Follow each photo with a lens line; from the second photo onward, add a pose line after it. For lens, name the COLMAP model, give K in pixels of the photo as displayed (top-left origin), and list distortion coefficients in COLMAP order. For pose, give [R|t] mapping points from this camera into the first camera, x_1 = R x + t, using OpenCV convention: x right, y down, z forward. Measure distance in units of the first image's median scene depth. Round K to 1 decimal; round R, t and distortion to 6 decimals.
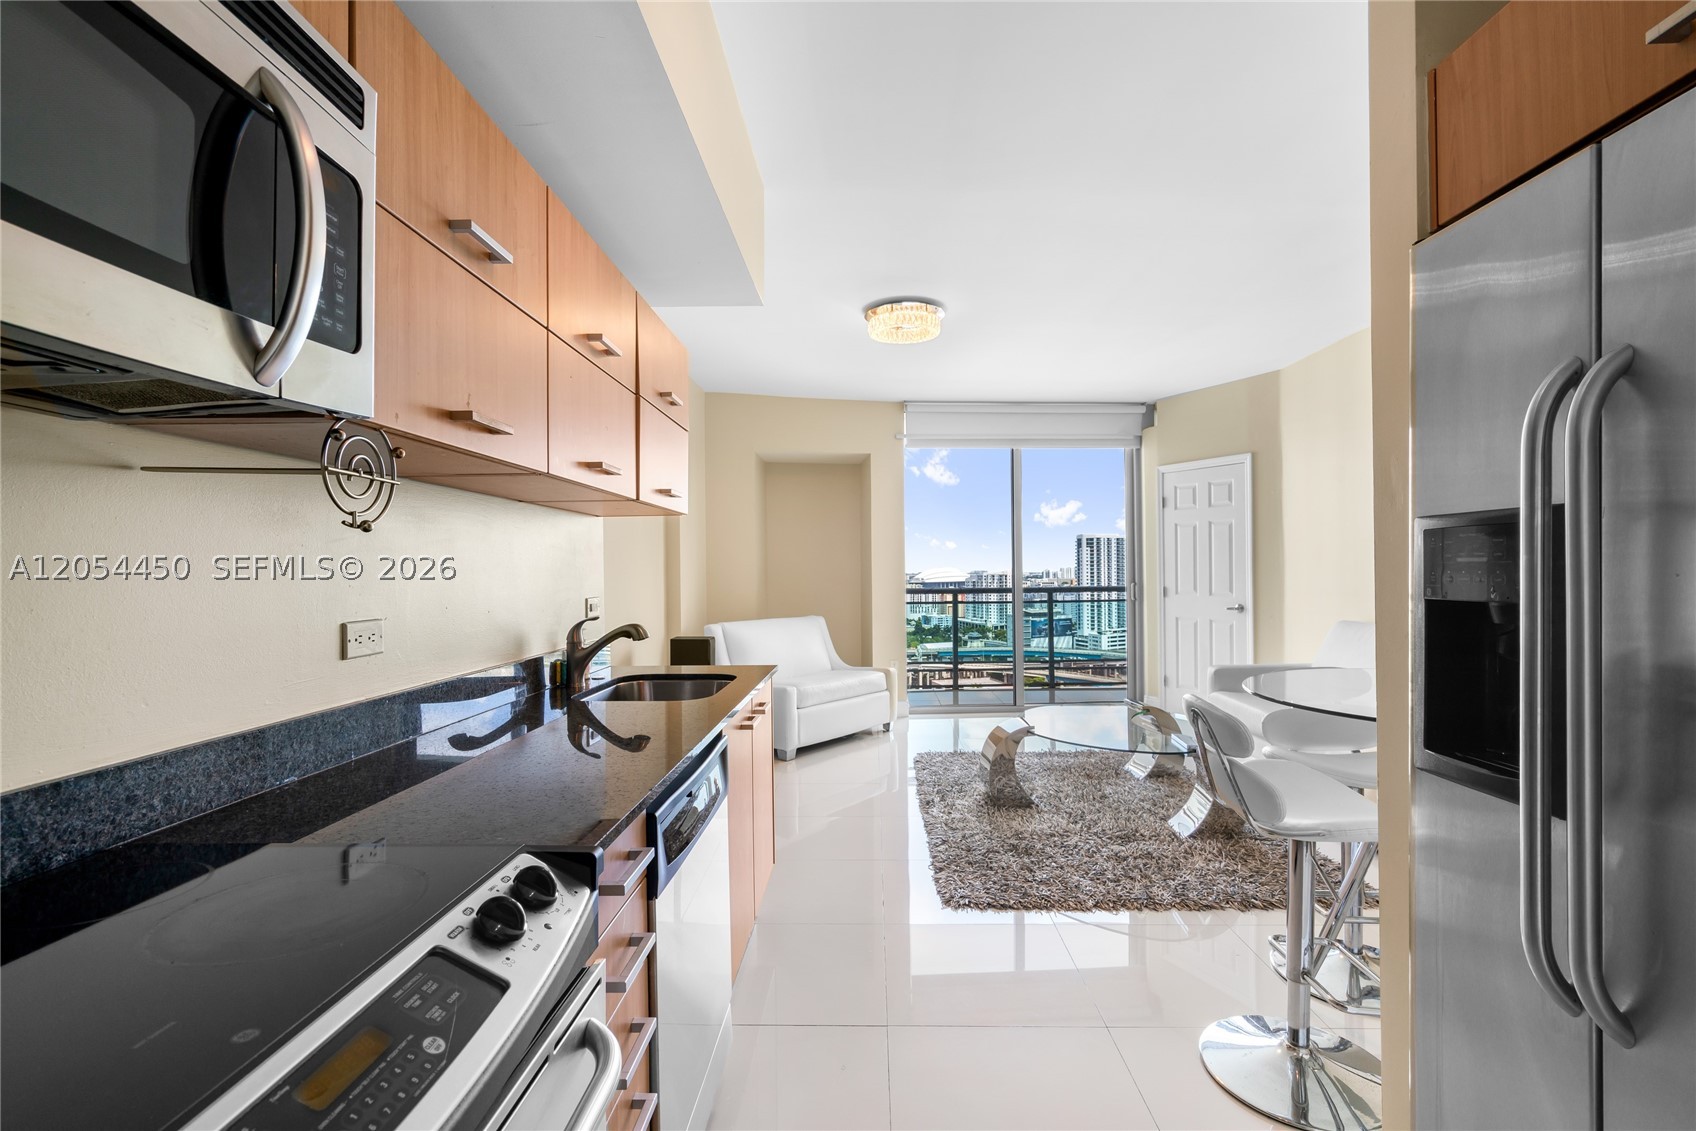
lens RADIAL K [[779.2, 0, 859.7], [0, 779.2, 572.2], [0, 0, 1]] dist [-0.009599, 0.004741]
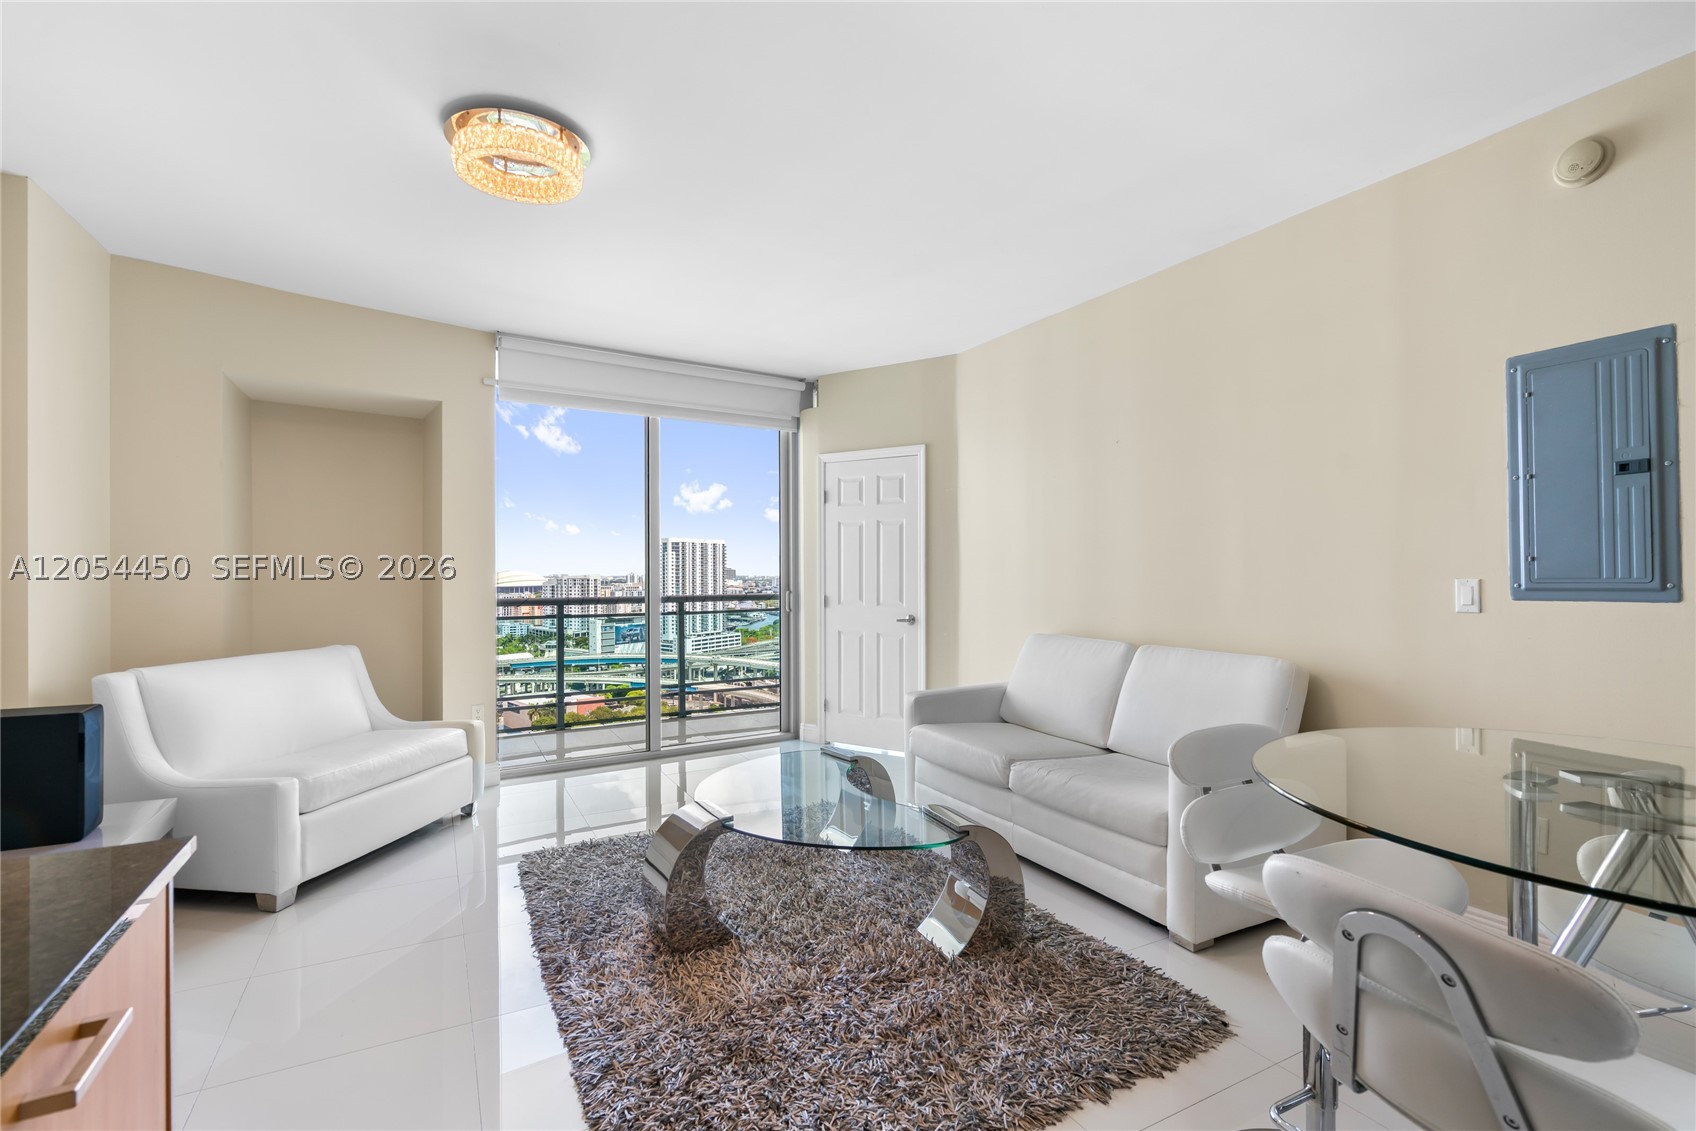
lens RADIAL K [[779.2, 0, 853.4], [0, 779.2, 570.1], [0, 0, 1]] dist [-0.009599, 0.004741]
pose [[0.869816, 0.006891, 0.493327, -0.010302], [-0.002780, 0.999955, -0.009066, -0.002114], [-0.493368, 0.006514, 0.869796, 0.366521]]
